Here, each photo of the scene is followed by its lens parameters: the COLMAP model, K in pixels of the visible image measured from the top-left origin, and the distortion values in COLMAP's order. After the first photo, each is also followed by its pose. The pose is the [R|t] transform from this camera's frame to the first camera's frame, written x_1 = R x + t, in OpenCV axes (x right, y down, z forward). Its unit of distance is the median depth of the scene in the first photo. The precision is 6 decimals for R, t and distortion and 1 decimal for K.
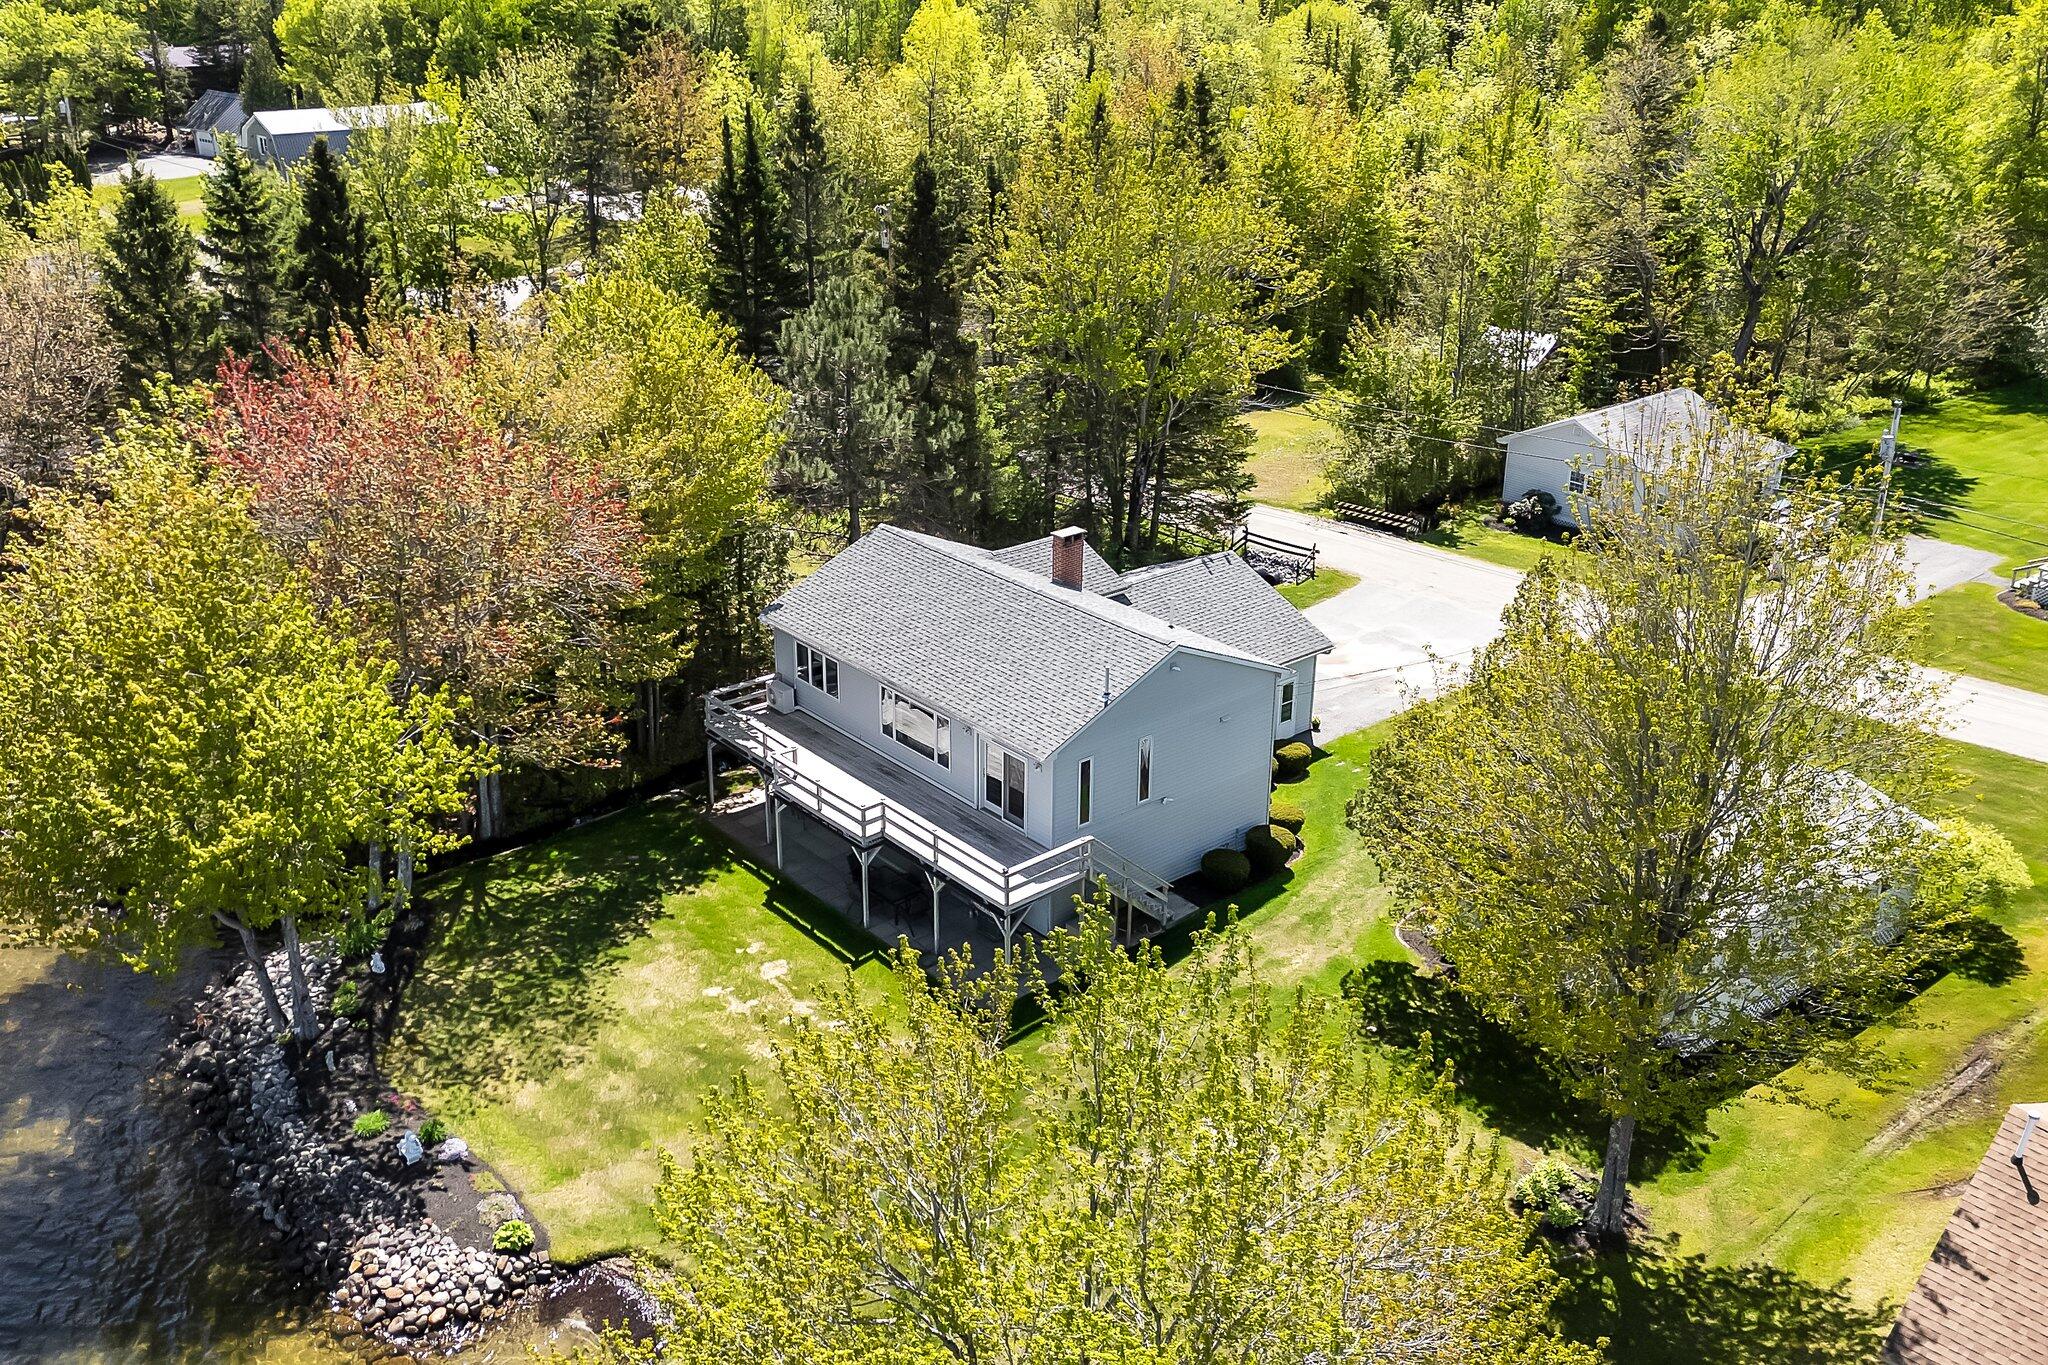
lens RADIAL K [[1721.4, 0, 1009.9], [0, 1721.4, 669.7], [0, 0, 1]] dist [0.061653, -0.073755]
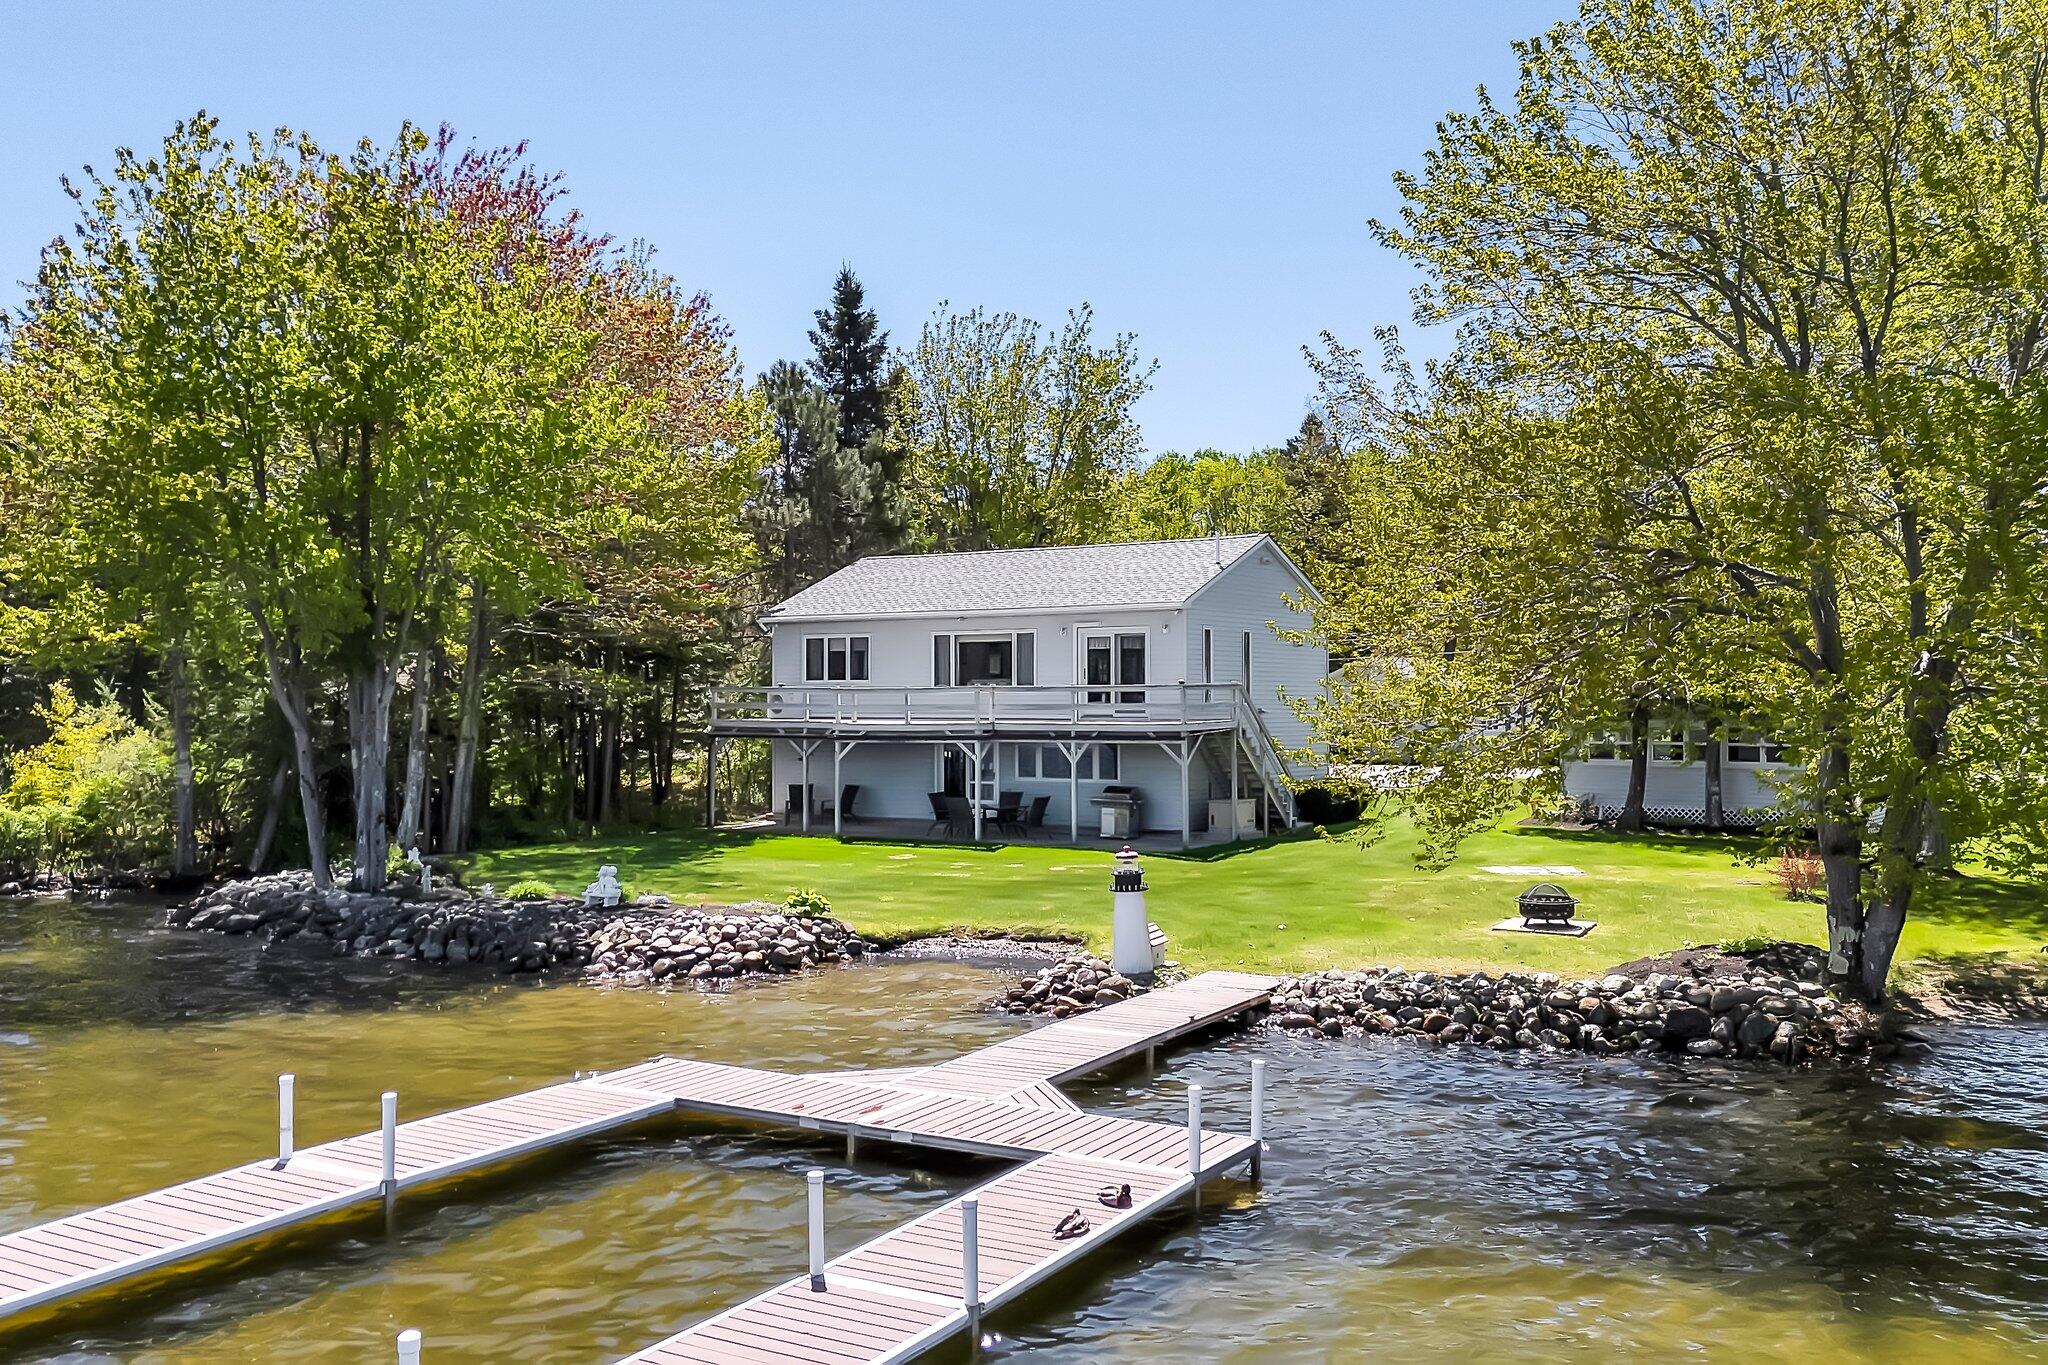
lens RADIAL K [[1721.4, 0, 1031.0], [0, 1721.4, 687.8], [0, 0, 1]] dist [0.061653, -0.073755]
pose [[0.954416, -0.010144, 0.298308, -0.260370], [0.127606, 0.917352, -0.377070, 0.337201], [-0.269829, 0.397948, 0.876830, 0.161169]]
